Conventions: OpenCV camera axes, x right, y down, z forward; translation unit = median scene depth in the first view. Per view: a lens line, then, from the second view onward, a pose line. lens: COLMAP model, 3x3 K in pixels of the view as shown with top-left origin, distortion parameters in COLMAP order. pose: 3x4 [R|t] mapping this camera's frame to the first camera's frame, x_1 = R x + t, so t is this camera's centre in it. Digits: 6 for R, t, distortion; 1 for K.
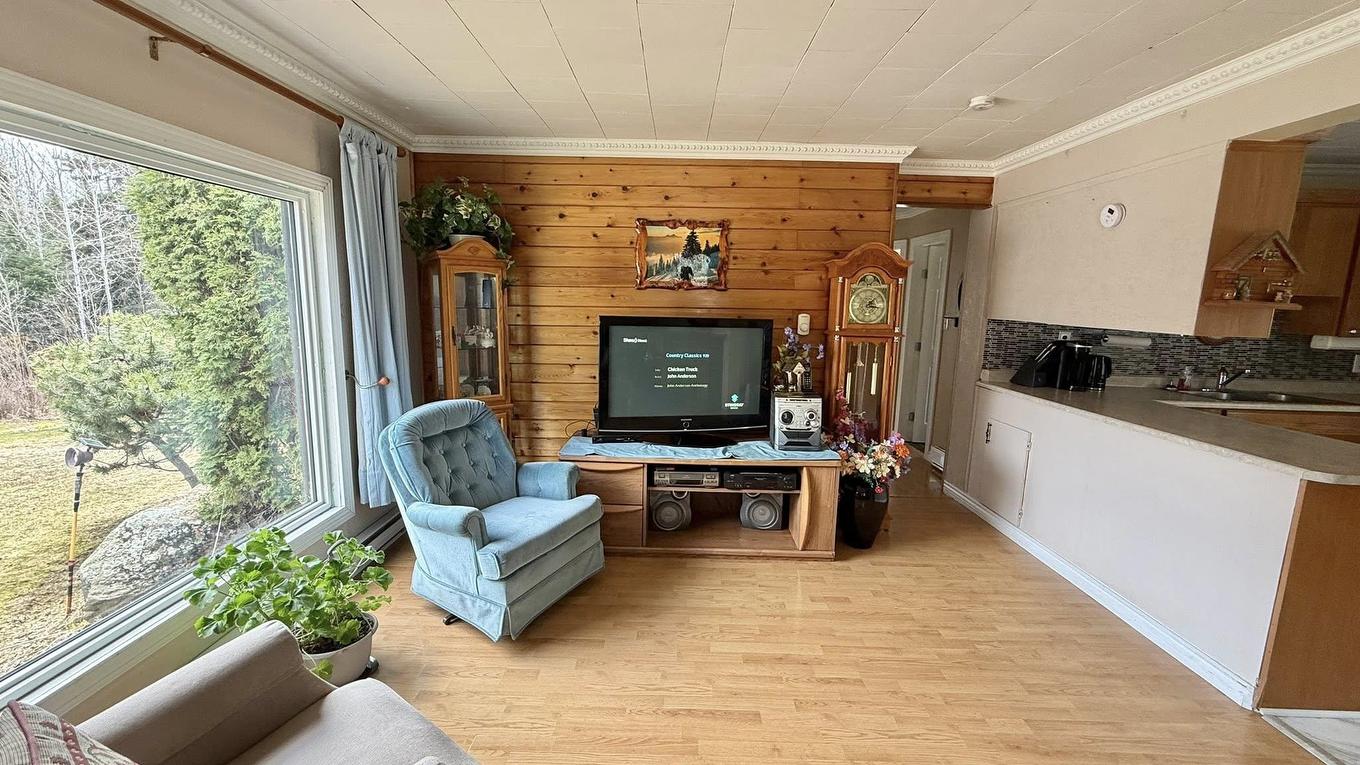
lens RADIAL K [[541.1, 0, 674.7], [0, 541.1, 382.2], [0, 0, 1]] dist [-0.000963, 0.000397]
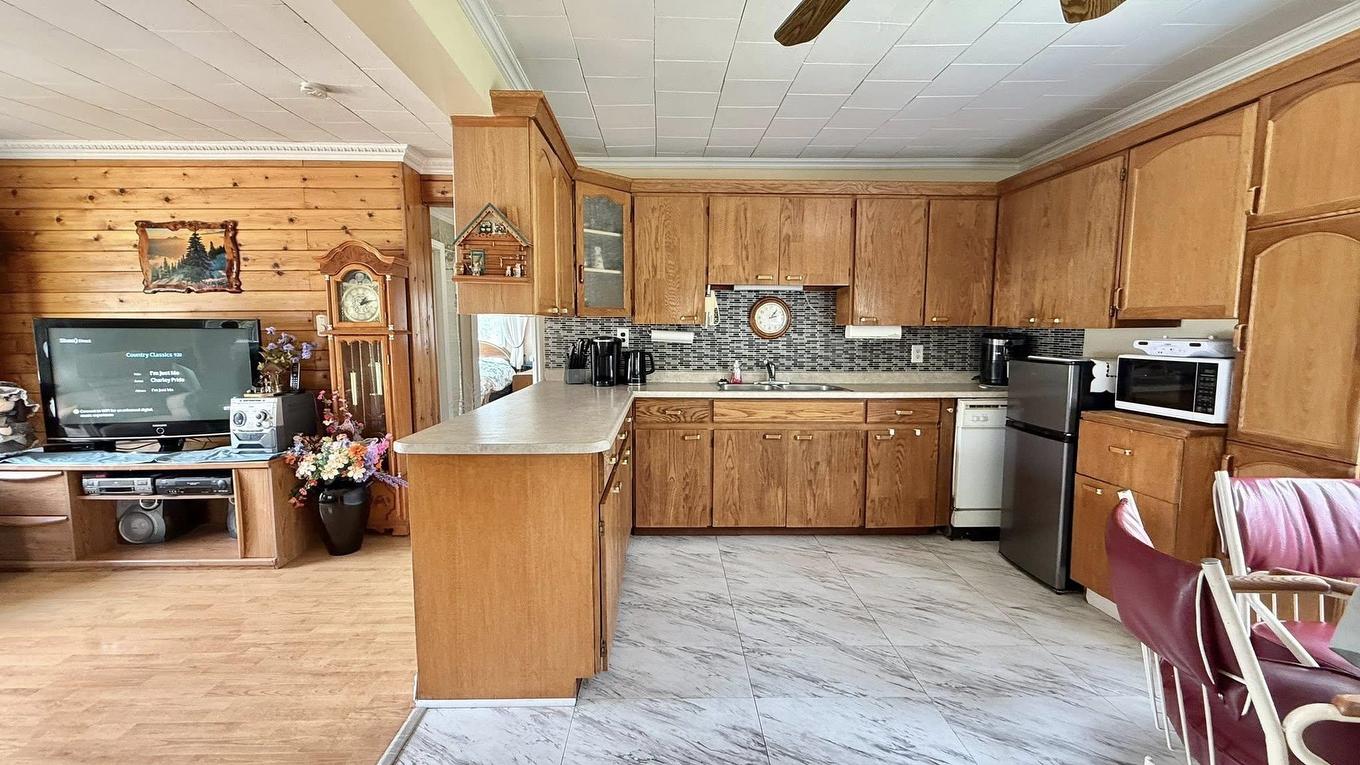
lens RADIAL K [[541.1, 0, 676.5], [0, 541.1, 383.2], [0, 0, 1]] dist [-0.000963, 0.000397]
pose [[0.999124, -0.025904, 0.032853, 0.897741], [0.027517, 0.998388, -0.049648, 0.066790], [-0.031514, 0.050509, 0.998226, 0.012500]]
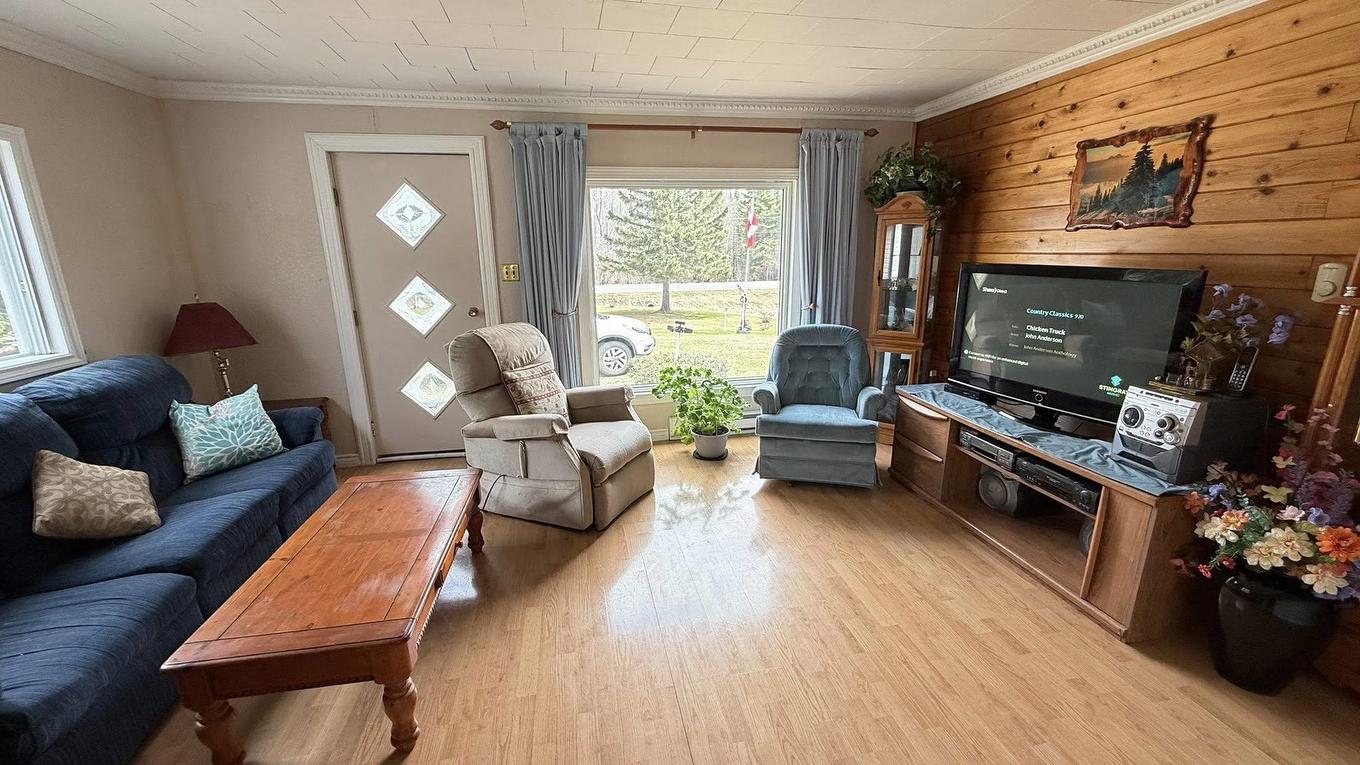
lens RADIAL K [[541.1, 0, 674.5], [0, 541.1, 381.0], [0, 0, 1]] dist [-0.000963, 0.000397]
pose [[0.206838, 0.215484, -0.954350, 0.682193], [-0.136137, 0.972294, 0.190030, -0.027078], [0.968857, 0.090617, 0.230443, 0.268777]]
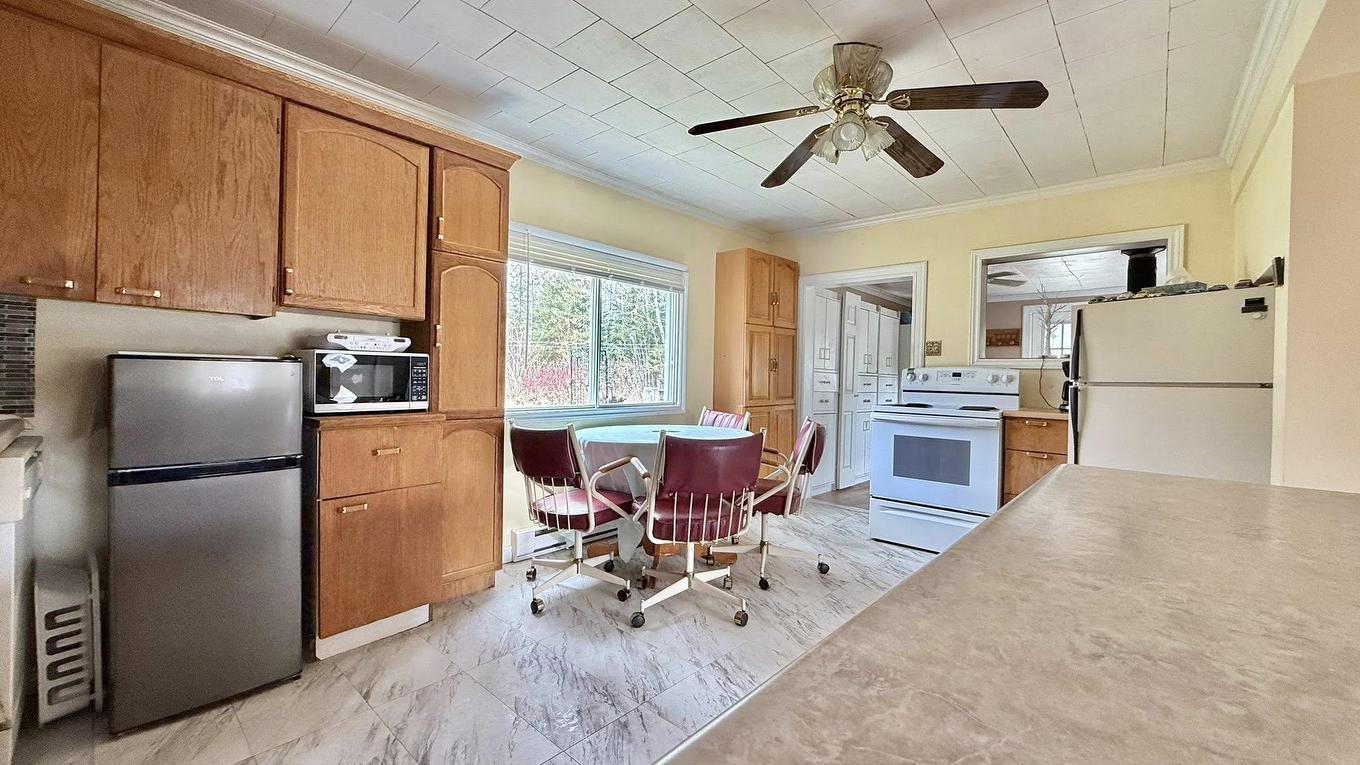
lens RADIAL K [[541.1, 0, 677.4], [0, 541.1, 382.4], [0, 0, 1]] dist [-0.000963, 0.000397]
pose [[-0.744476, -0.038206, 0.666555, 0.802647], [0.071547, 0.988047, 0.136544, -0.009812], [-0.663805, 0.149344, -0.732844, 0.913810]]
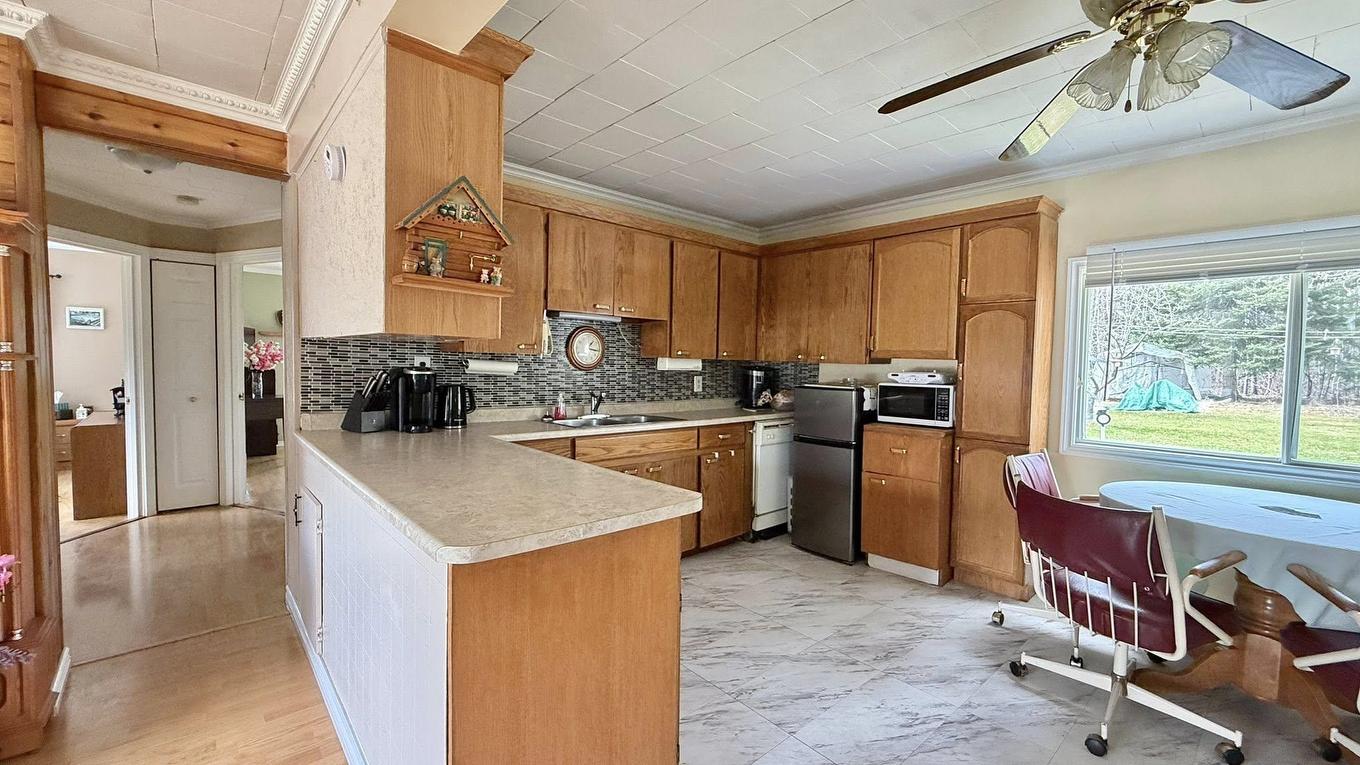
lens RADIAL K [[541.1, 0, 675.3], [0, 541.1, 382.7], [0, 0, 1]] dist [-0.000963, 0.000397]
pose [[0.740109, -0.036096, 0.671518, 0.536255], [0.100706, 0.993247, -0.057603, 0.027796], [-0.664904, 0.110258, 0.738746, 0.220054]]
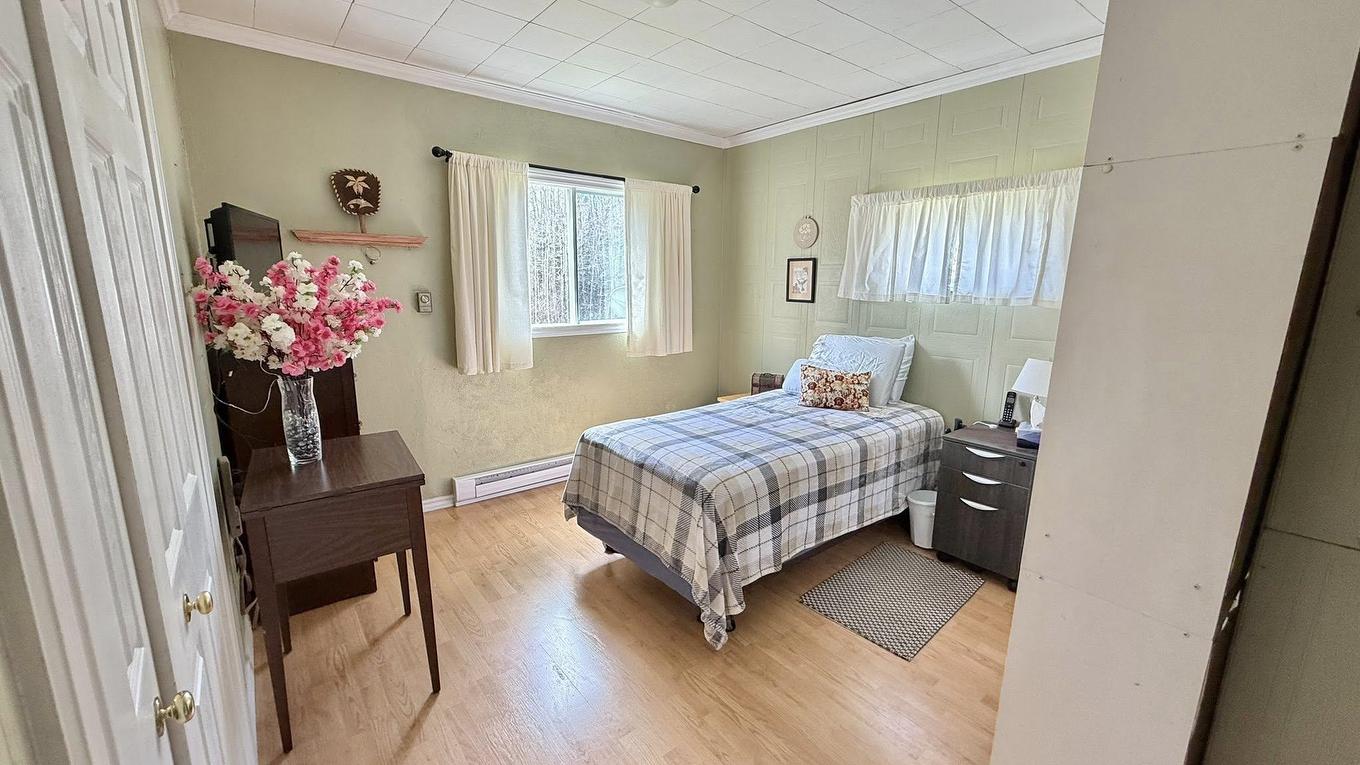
lens RADIAL K [[541.1, 0, 683.1], [0, 541.1, 380.1], [0, 0, 1]] dist [-0.000963, 0.000397]
pose [[0.757363, -0.134702, 0.638949, 0.685166], [0.102488, 0.990886, 0.087416, -0.286256], [-0.644901, -0.000721, 0.764266, 2.069399]]
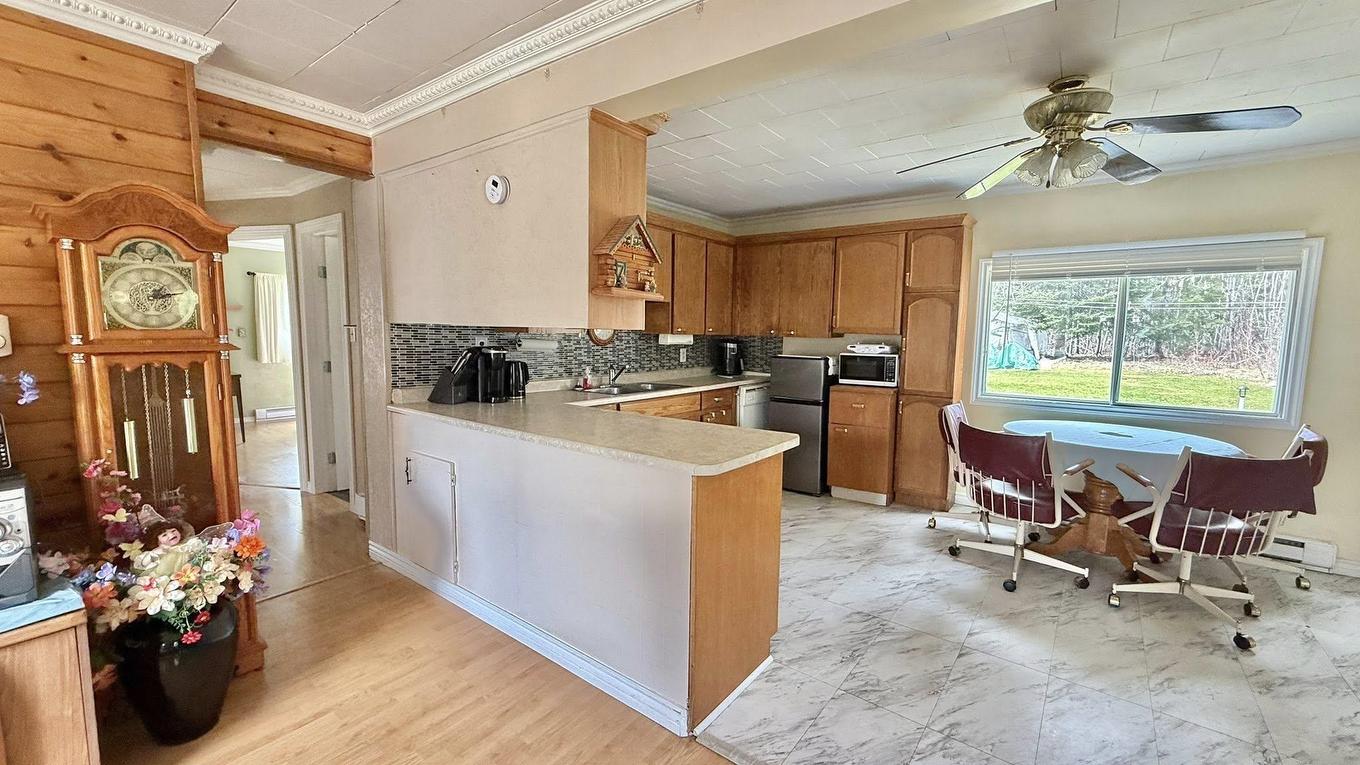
lens RADIAL K [[541.1, 0, 674.9], [0, 541.1, 382.8], [0, 0, 1]] dist [-0.000963, 0.000397]
pose [[0.603693, -0.094354, 0.791614, 0.235962], [0.123050, 0.992100, 0.024410, -0.002384], [-0.787663, 0.082672, 0.610534, 0.248801]]
